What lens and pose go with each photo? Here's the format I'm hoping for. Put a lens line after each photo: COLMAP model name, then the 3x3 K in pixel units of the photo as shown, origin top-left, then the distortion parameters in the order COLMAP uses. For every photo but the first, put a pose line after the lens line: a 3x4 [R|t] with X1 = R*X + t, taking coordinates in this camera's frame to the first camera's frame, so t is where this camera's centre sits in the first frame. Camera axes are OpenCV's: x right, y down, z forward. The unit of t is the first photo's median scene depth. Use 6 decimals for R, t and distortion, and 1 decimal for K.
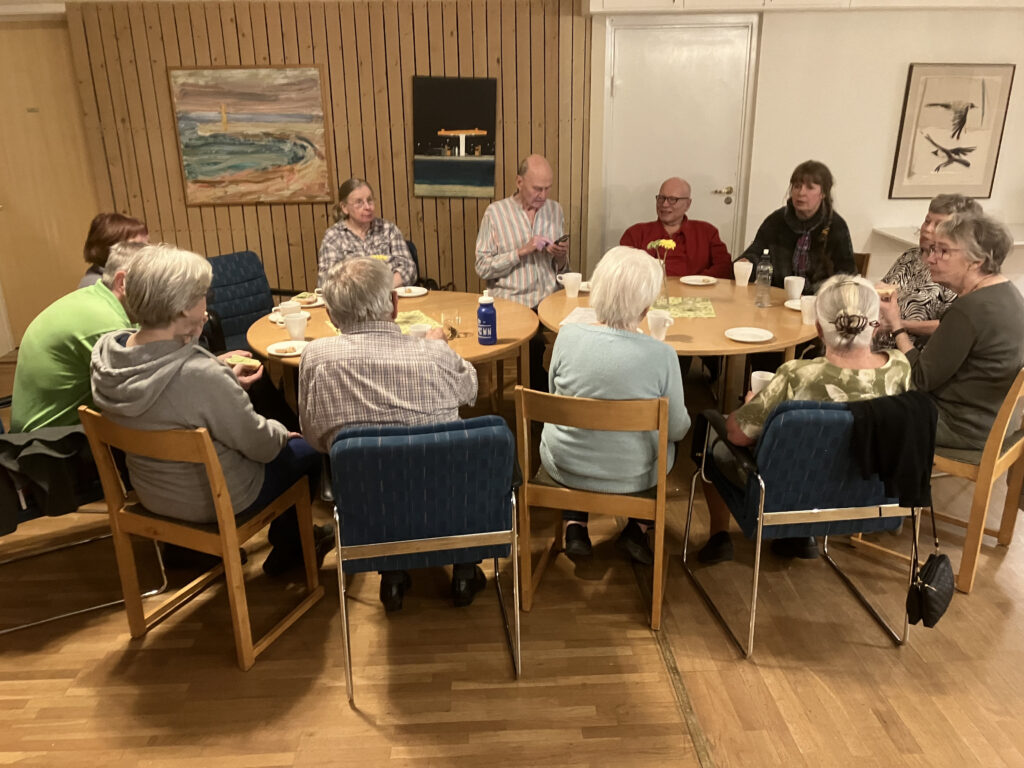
lens RADIAL K [[853.9, 0, 515.6], [0, 853.9, 377.0], [0, 0, 1]] dist [0.010090, 0.001727]
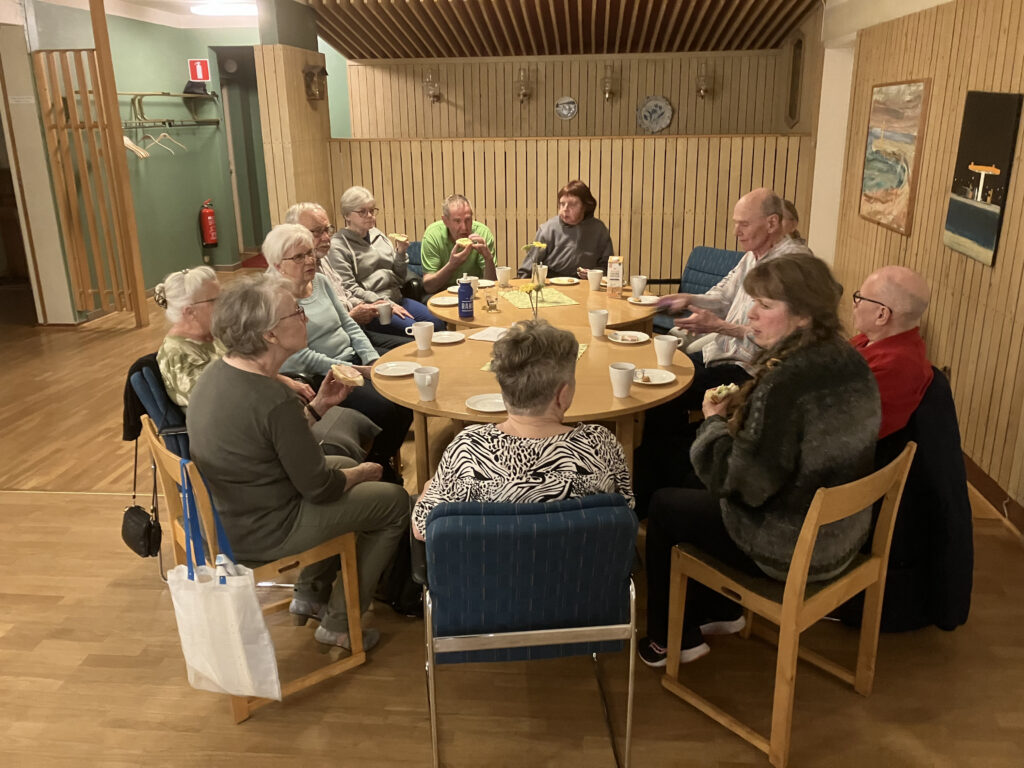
lens RADIAL K [[825.0, 0, 514.2], [0, 825.0, 377.8], [0, 0, 1]] dist [0.011956, 0.002960]
pose [[-0.135640, 0.319925, -0.937683, 0.717833], [-0.304124, 0.887293, 0.346726, -0.260068], [0.942926, 0.332202, -0.023055, 0.726456]]
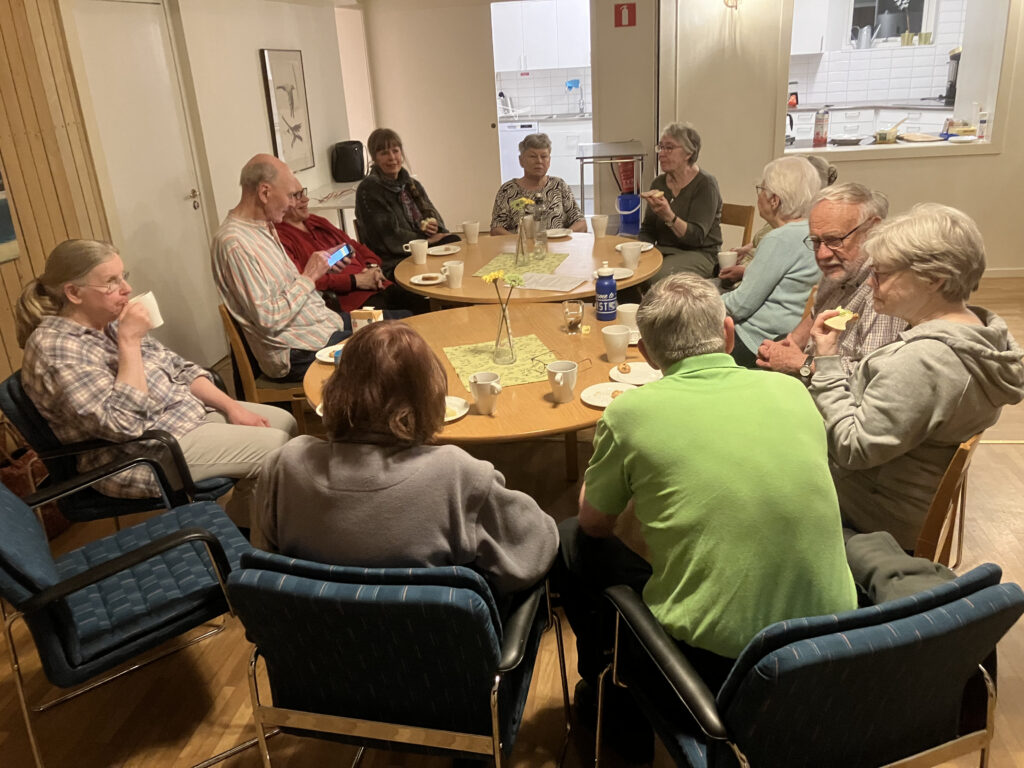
lens RADIAL K [[858.5, 0, 482.8], [0, 858.5, 409.1], [0, 0, 1]] dist [-0.014714, 0.001231]
pose [[0.208754, -0.373727, 0.903742, -0.598235], [0.379112, 0.882767, 0.277482, -0.168545], [-0.901496, 0.284694, 0.325966, 0.559073]]
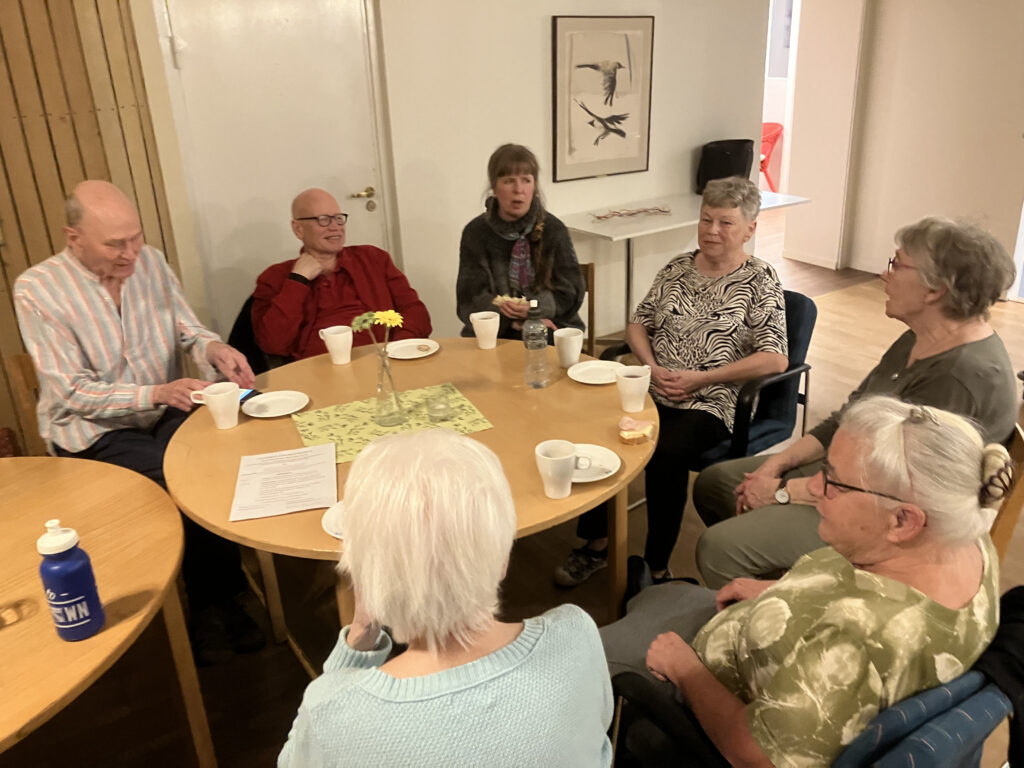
lens RADIAL K [[825.0, 0, 514.2], [0, 825.0, 377.8], [0, 0, 1]] dist [0.011956, 0.002960]
pose [[0.862181, -0.209071, 0.461446, -0.007287], [0.192976, 0.977735, 0.082427, -0.102928], [-0.468405, 0.017981, 0.883331, 0.336317]]
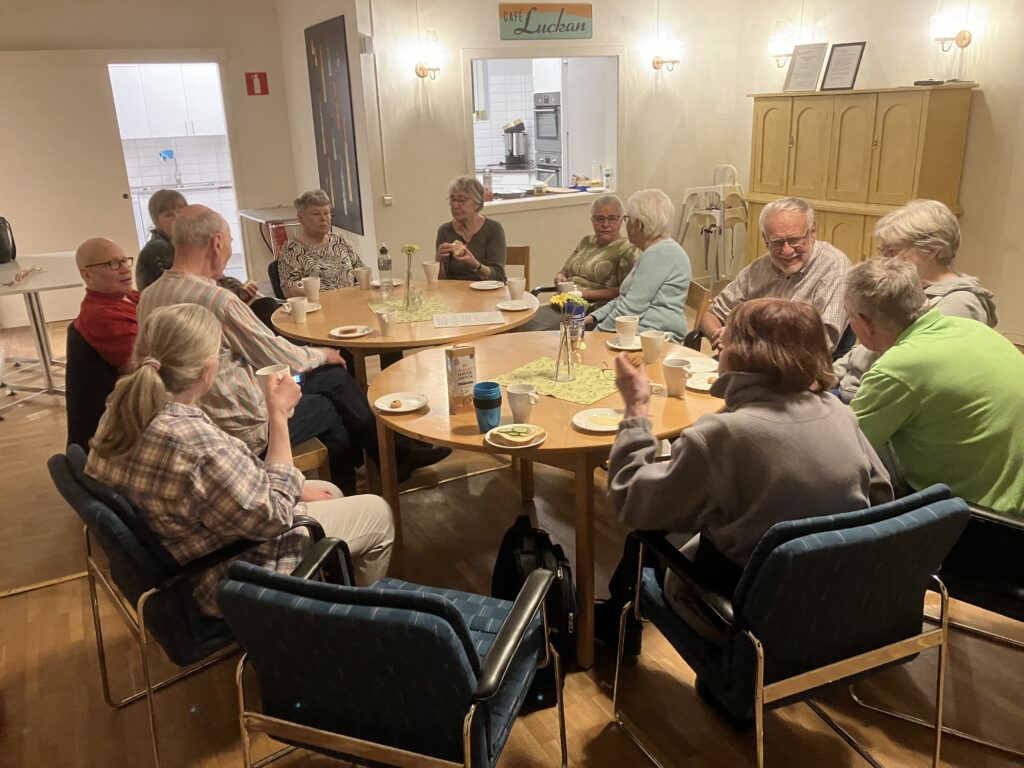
lens RADIAL K [[841.9, 0, 528.7], [0, 841.9, 374.0], [0, 0, 1]] dist [0.136523, -0.202169]
pose [[-0.378326, -0.248487, 0.891697, -0.583446], [0.356514, 0.849872, 0.388092, -0.260303], [-0.854264, 0.464728, -0.232939, 0.839175]]
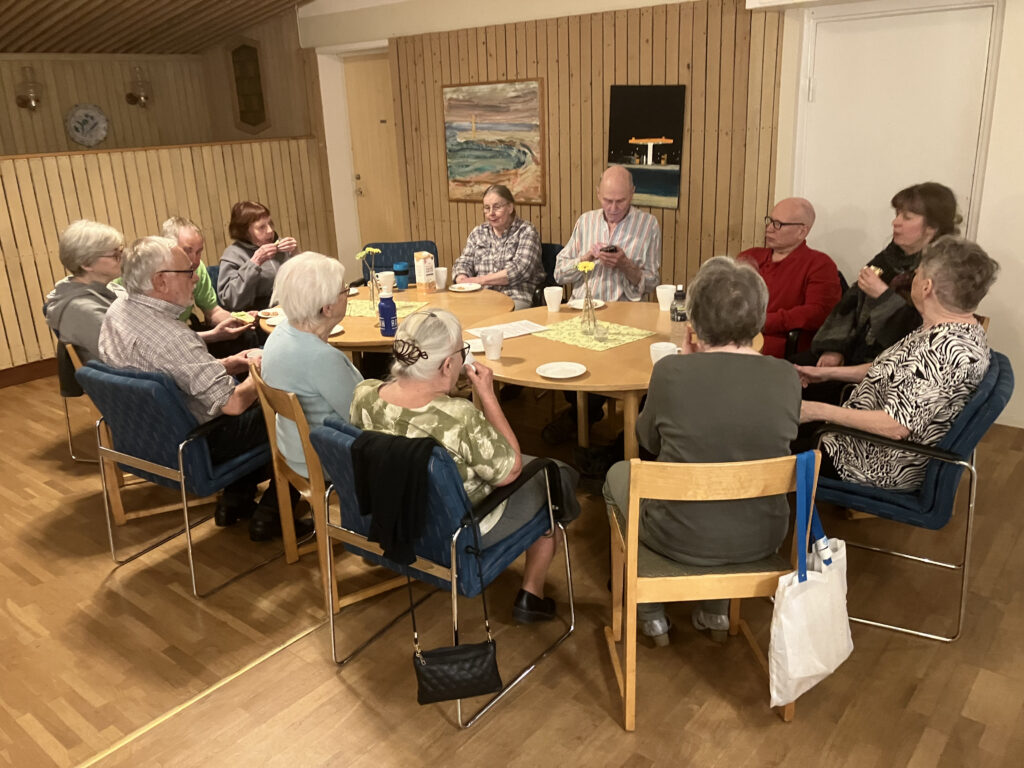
lens RADIAL K [[853.9, 0, 515.6], [0, 853.9, 377.0], [0, 0, 1]] dist [0.010090, 0.001727]
pose [[0.751023, 0.183478, -0.634271, 0.510523], [-0.183233, 0.980800, 0.066759, -0.058715], [0.634342, 0.066082, 0.770223, 0.167072]]
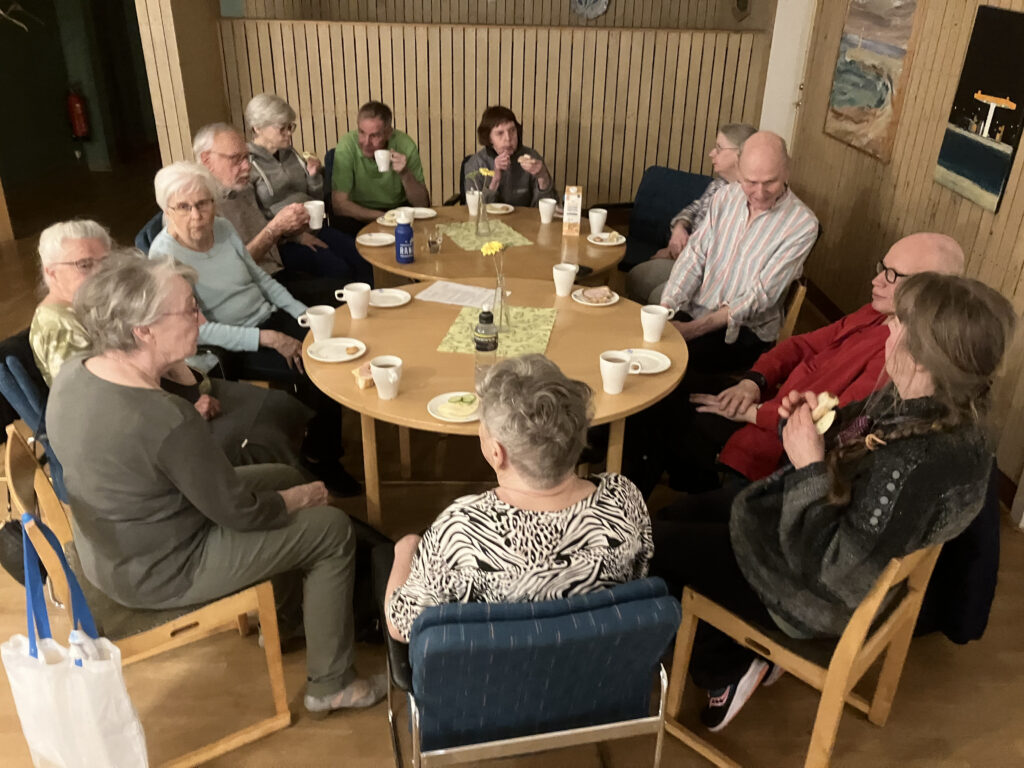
lens RADIAL K [[841.9, 0, 528.7], [0, 841.9, 374.0], [0, 0, 1]] dist [0.136523, -0.202169]
pose [[-0.005615, 0.434897, -0.900462, 0.615280], [-0.362968, 0.838177, 0.407079, -0.258628], [0.931785, 0.329124, 0.153148, 0.671247]]
